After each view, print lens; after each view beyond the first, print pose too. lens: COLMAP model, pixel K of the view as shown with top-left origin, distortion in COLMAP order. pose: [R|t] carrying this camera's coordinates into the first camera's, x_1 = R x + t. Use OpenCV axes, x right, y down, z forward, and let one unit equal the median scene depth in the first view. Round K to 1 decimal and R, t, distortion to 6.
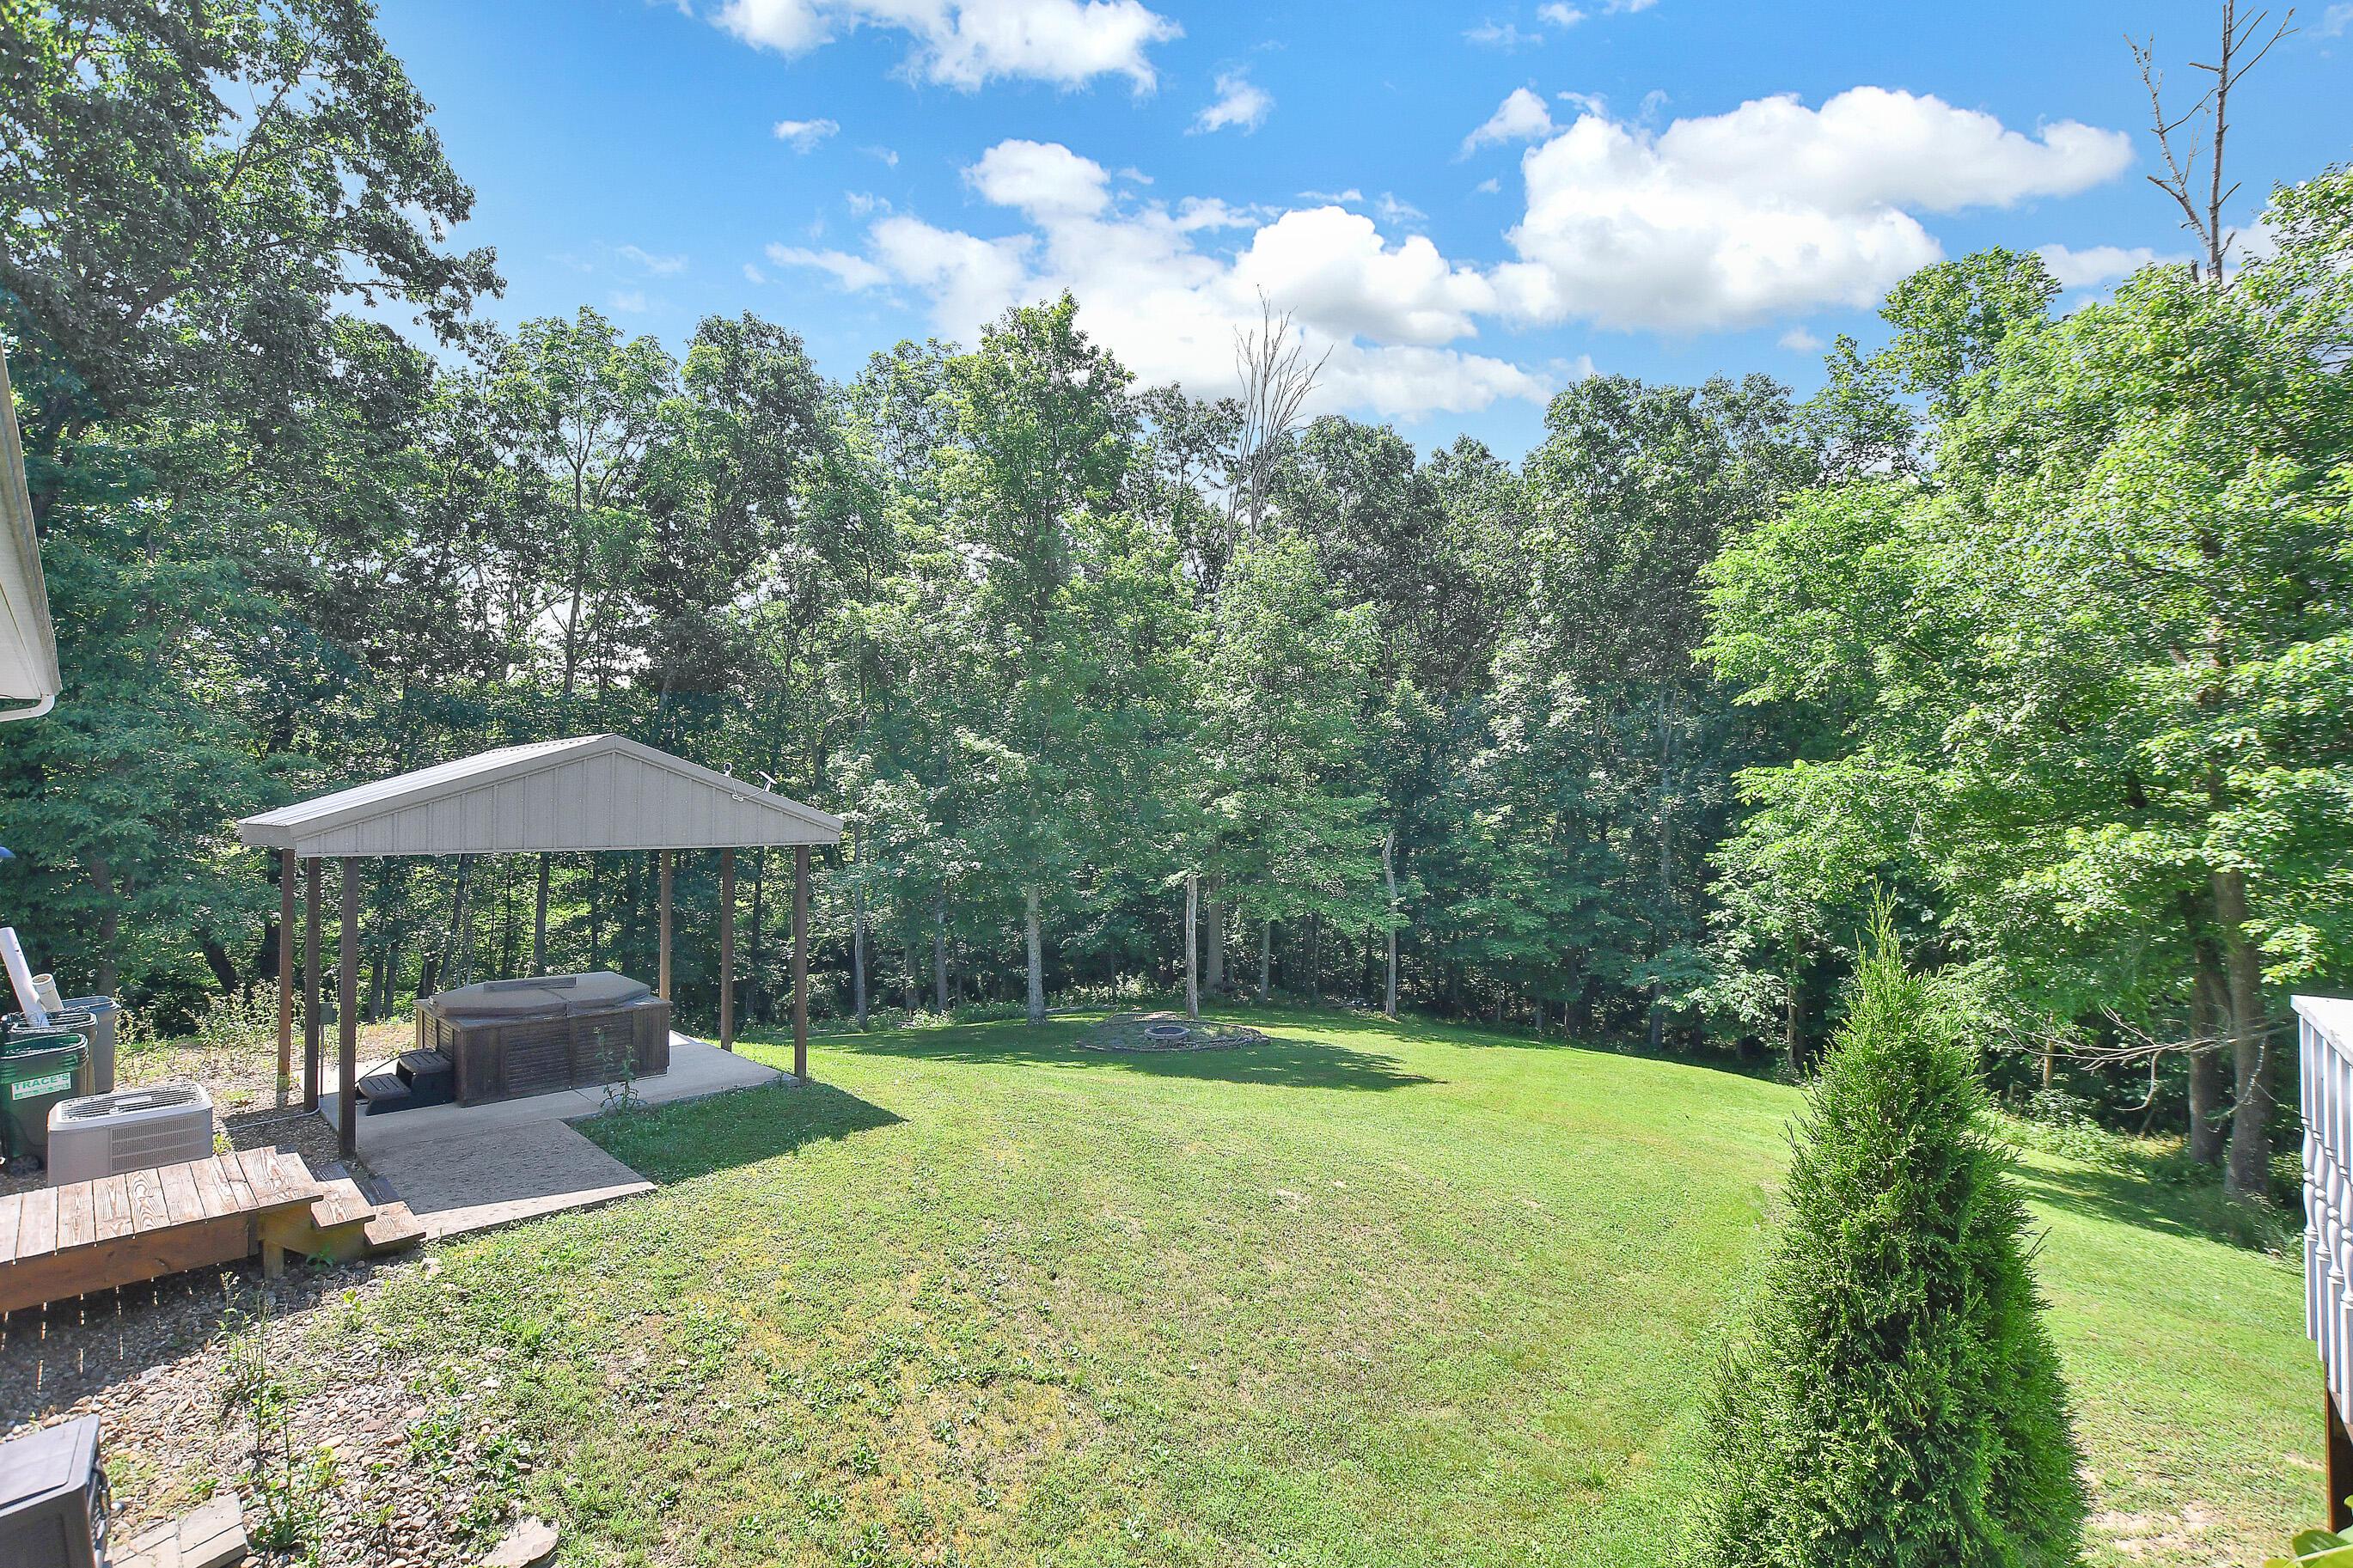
lens RADIAL K [[1028.5, 0, 1176.5], [0, 1028.5, 784.0], [0, 0, 1]] dist [-0.007904, 0.000228]
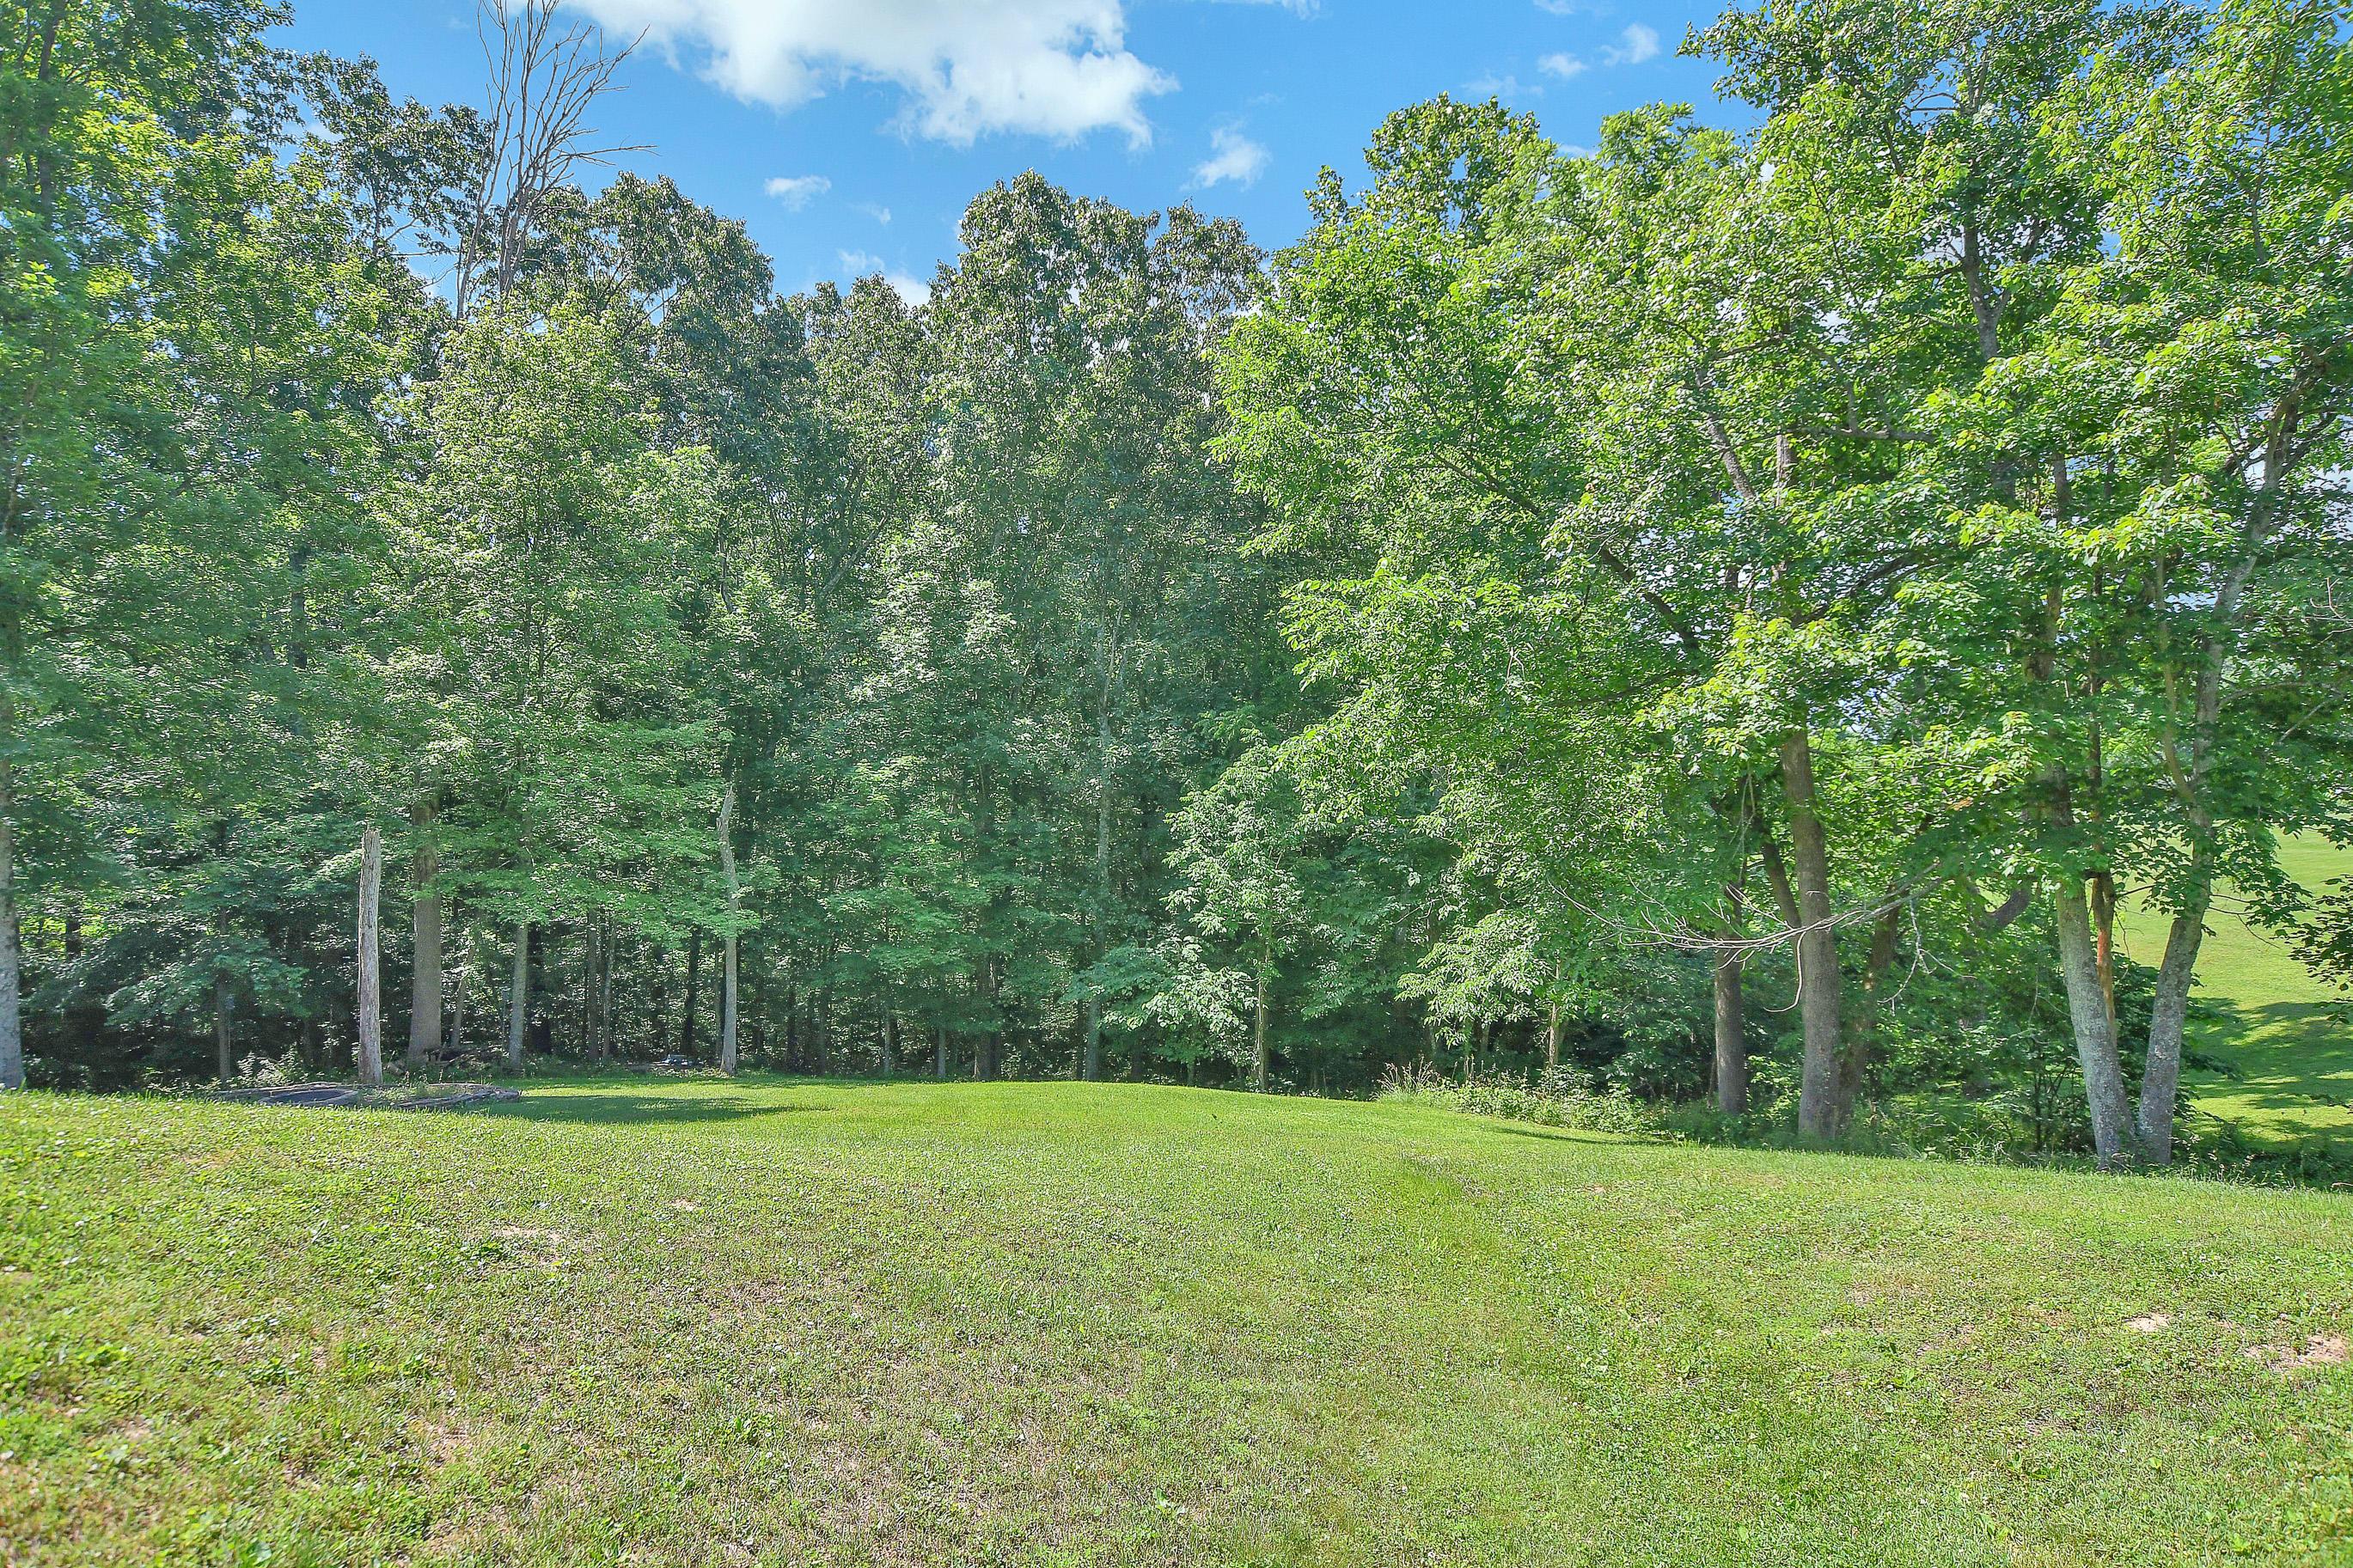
lens RADIAL K [[1390.5, 0, 1176.5], [0, 1390.5, 784.0], [0, 0, 1]] dist [-0.008984, 0.002379]
pose [[0.864898, 0.016342, 0.501681, 0.013097], [-0.010121, 0.999834, -0.015121, 0.054147], [-0.501845, 0.008001, 0.864920, 0.106409]]
